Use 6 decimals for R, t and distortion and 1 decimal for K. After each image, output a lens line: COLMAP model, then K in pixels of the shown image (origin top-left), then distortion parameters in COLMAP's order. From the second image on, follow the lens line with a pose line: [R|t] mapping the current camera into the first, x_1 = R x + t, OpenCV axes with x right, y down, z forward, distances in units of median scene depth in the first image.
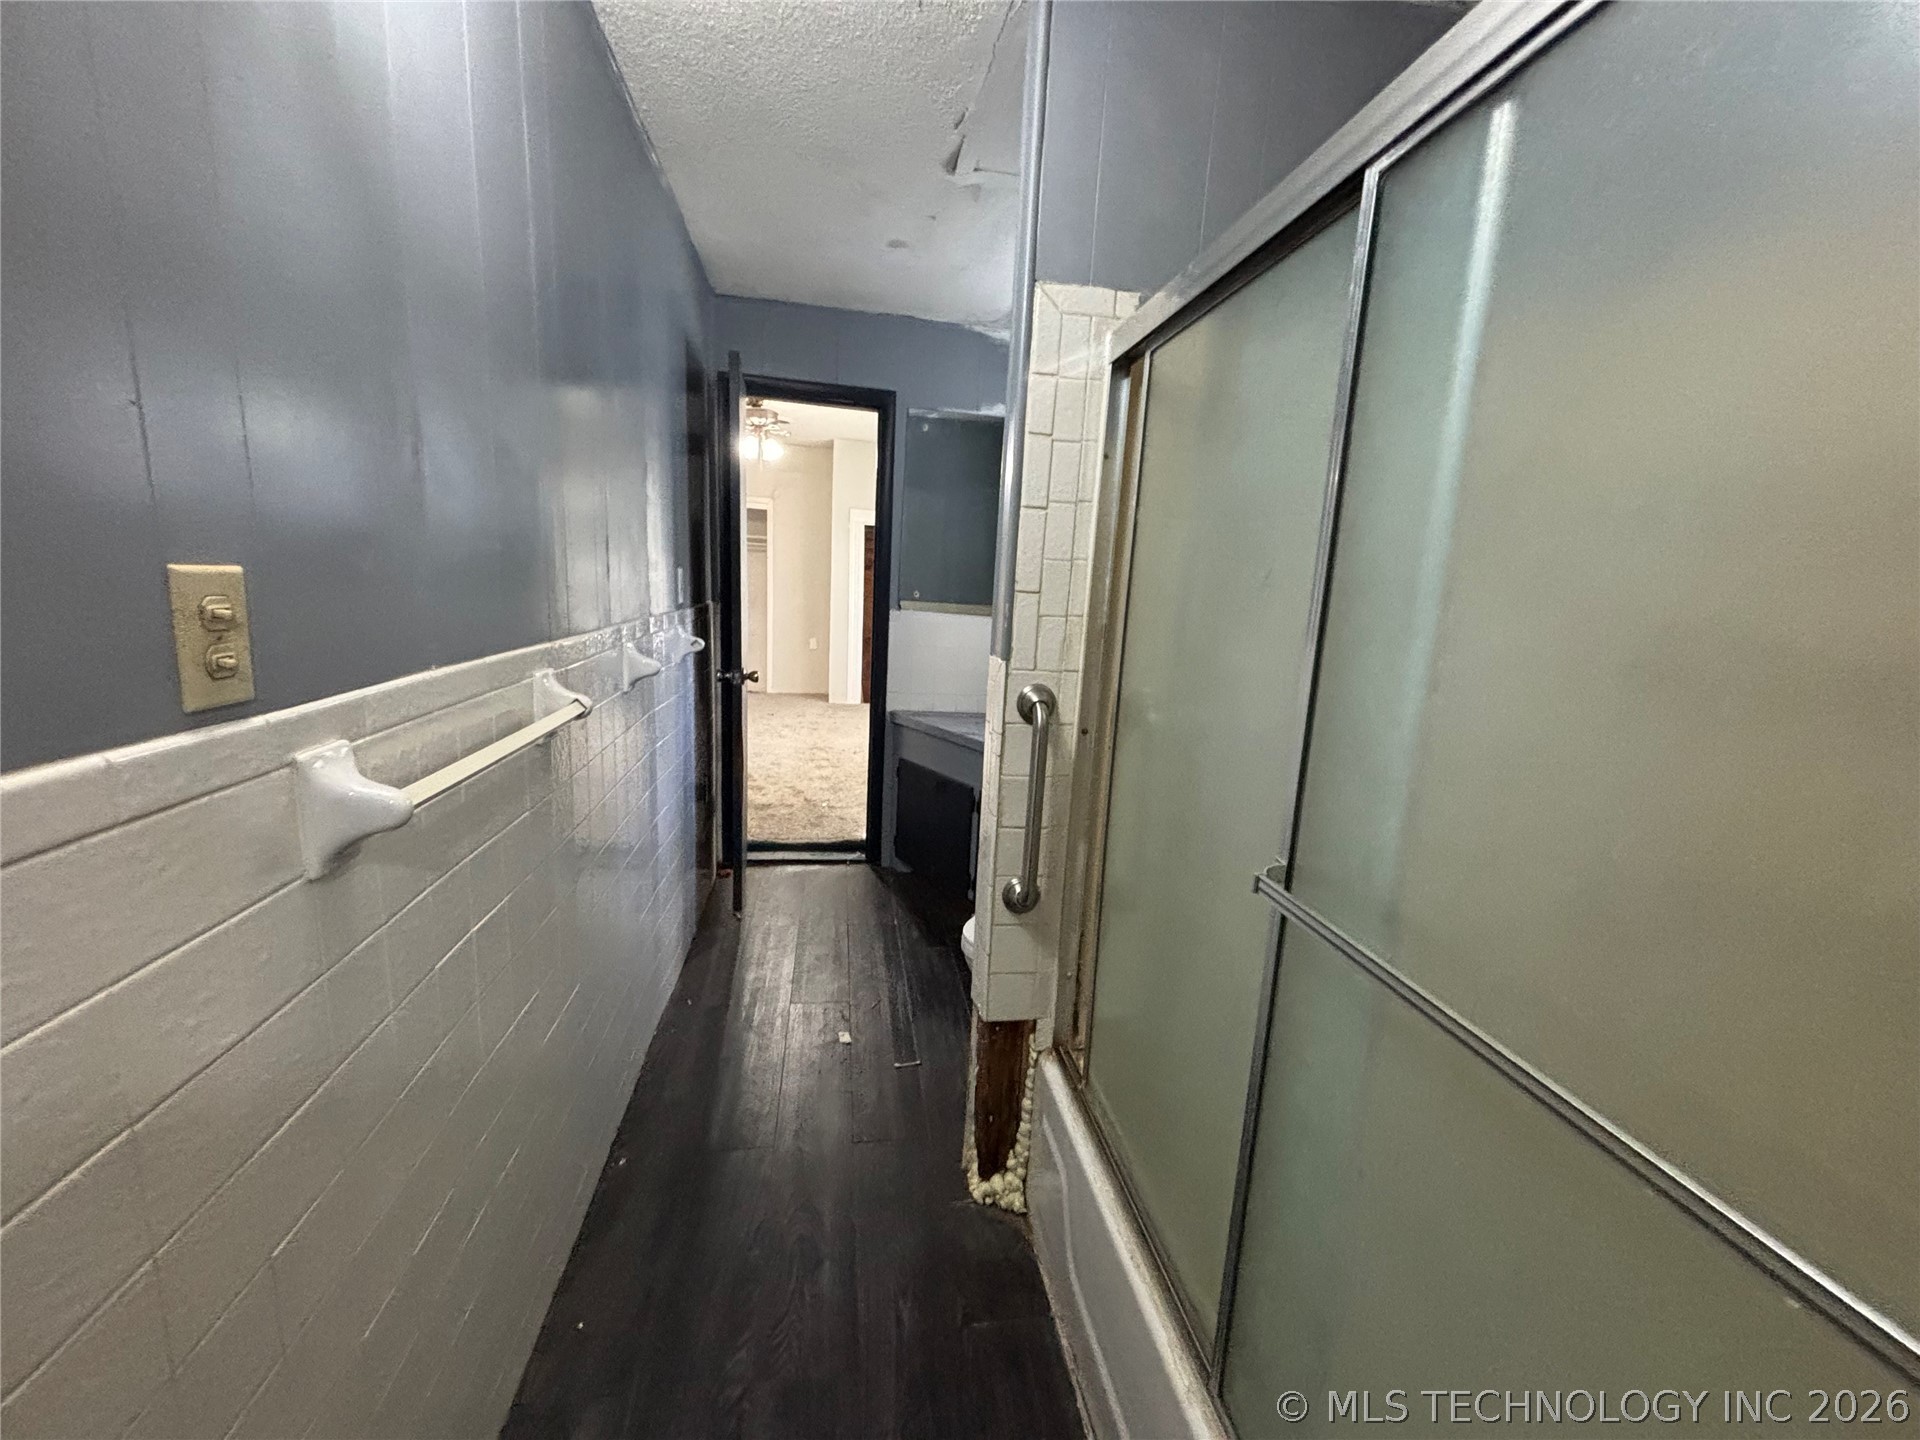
lens RADIAL K [[774.8, 0, 965.1], [0, 774.8, 729.1], [0, 0, 1]] dist [0.001557, -0.000899]
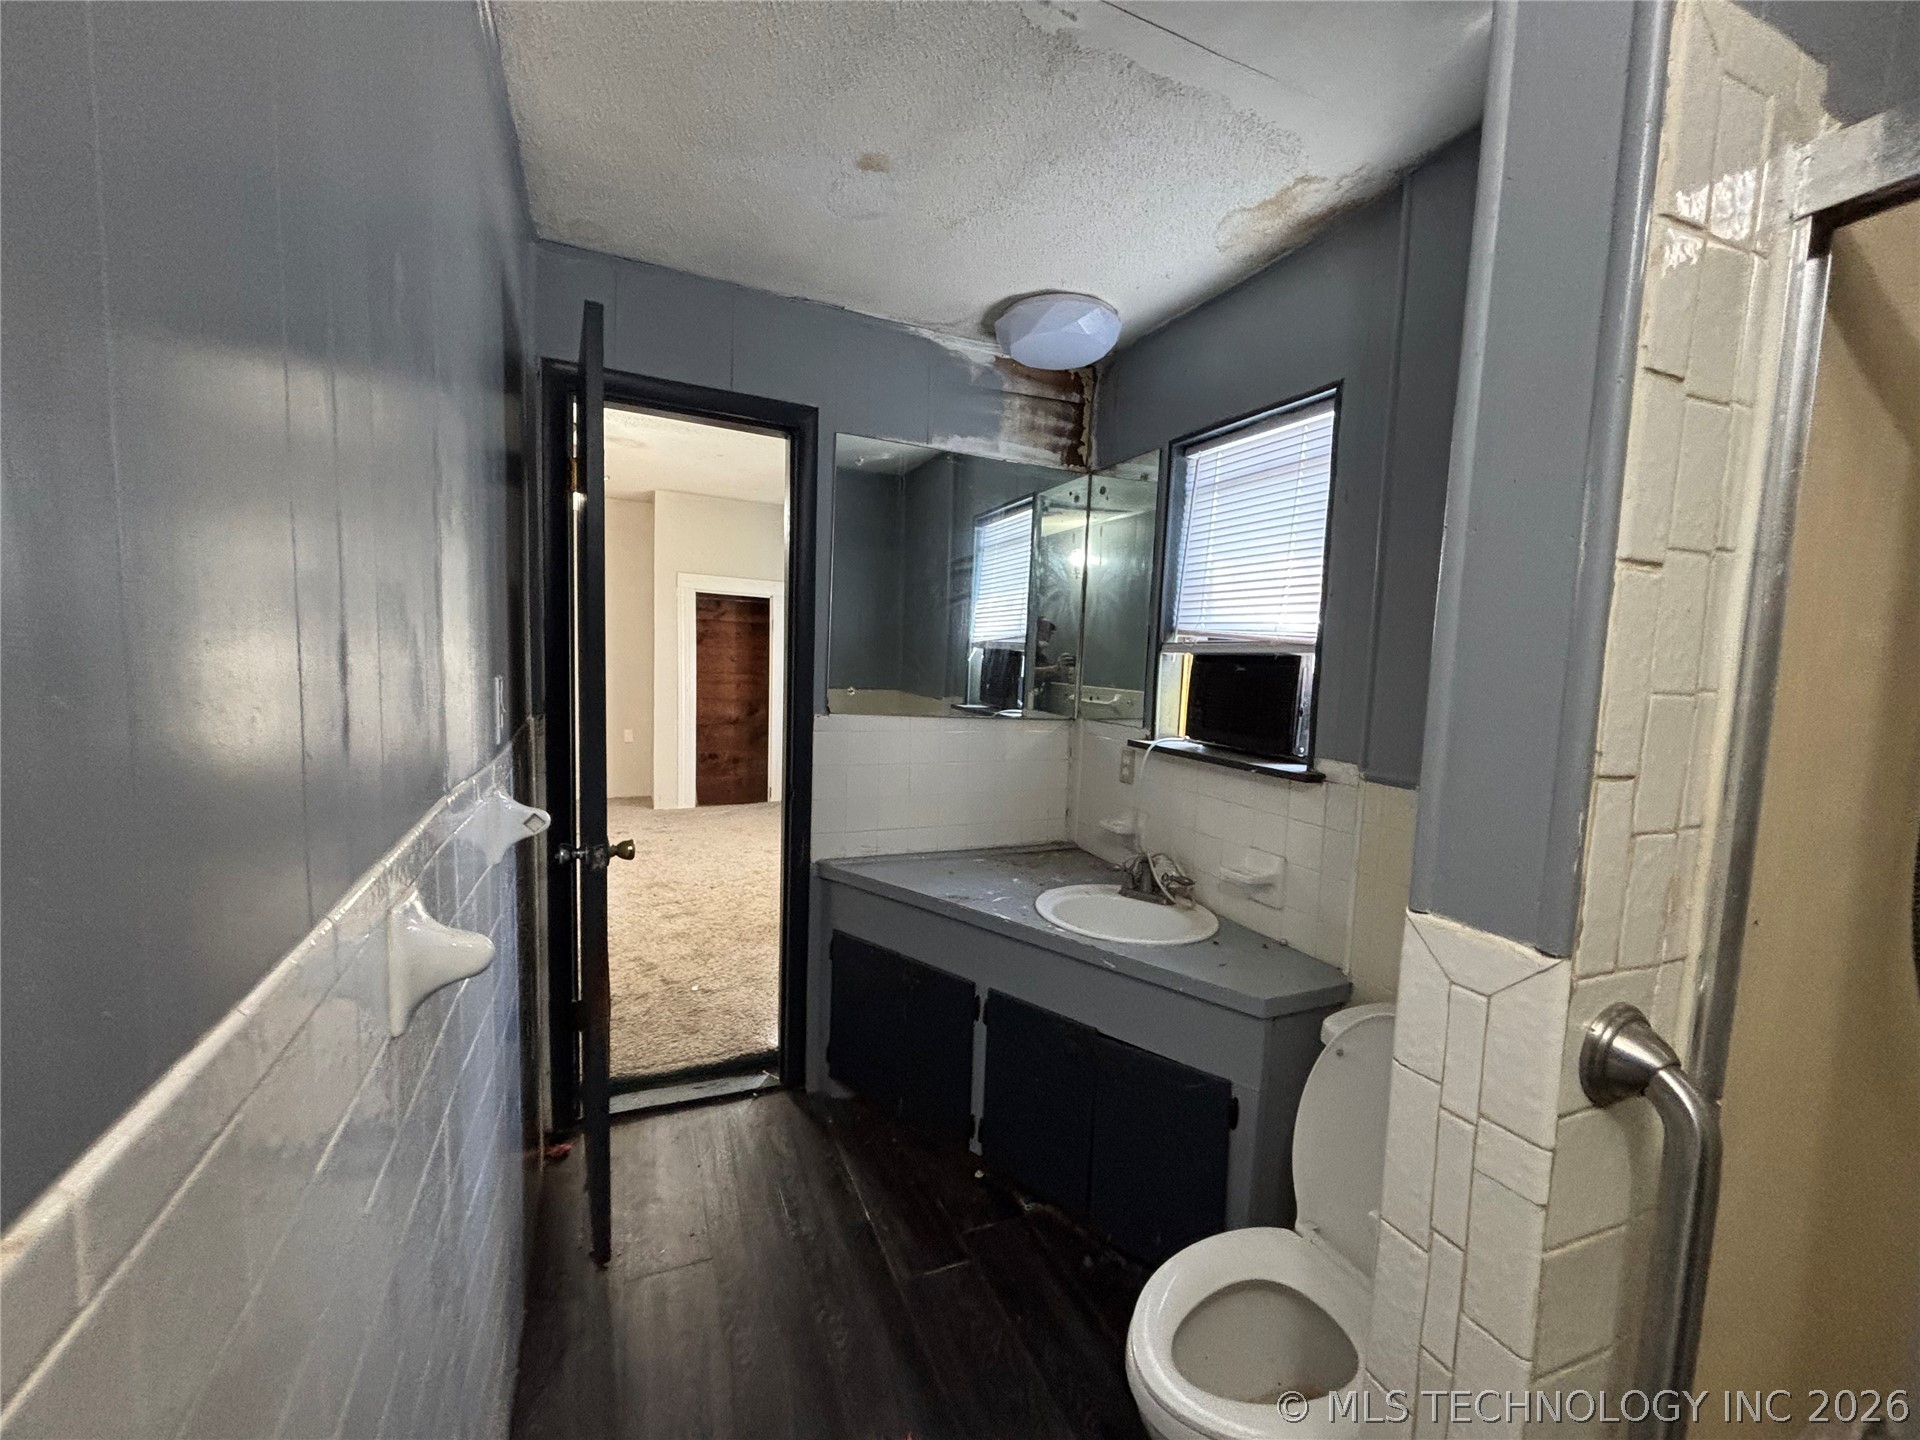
lens RADIAL K [[774.8, 0, 955.0], [0, 774.8, 716.5], [0, 0, 1]] dist [0.001557, -0.000899]
pose [[0.968819, -0.038509, 0.244760, -0.140923], [0.062066, 0.994072, -0.089269, -0.082143], [-0.239871, 0.101677, 0.965466, 0.299570]]
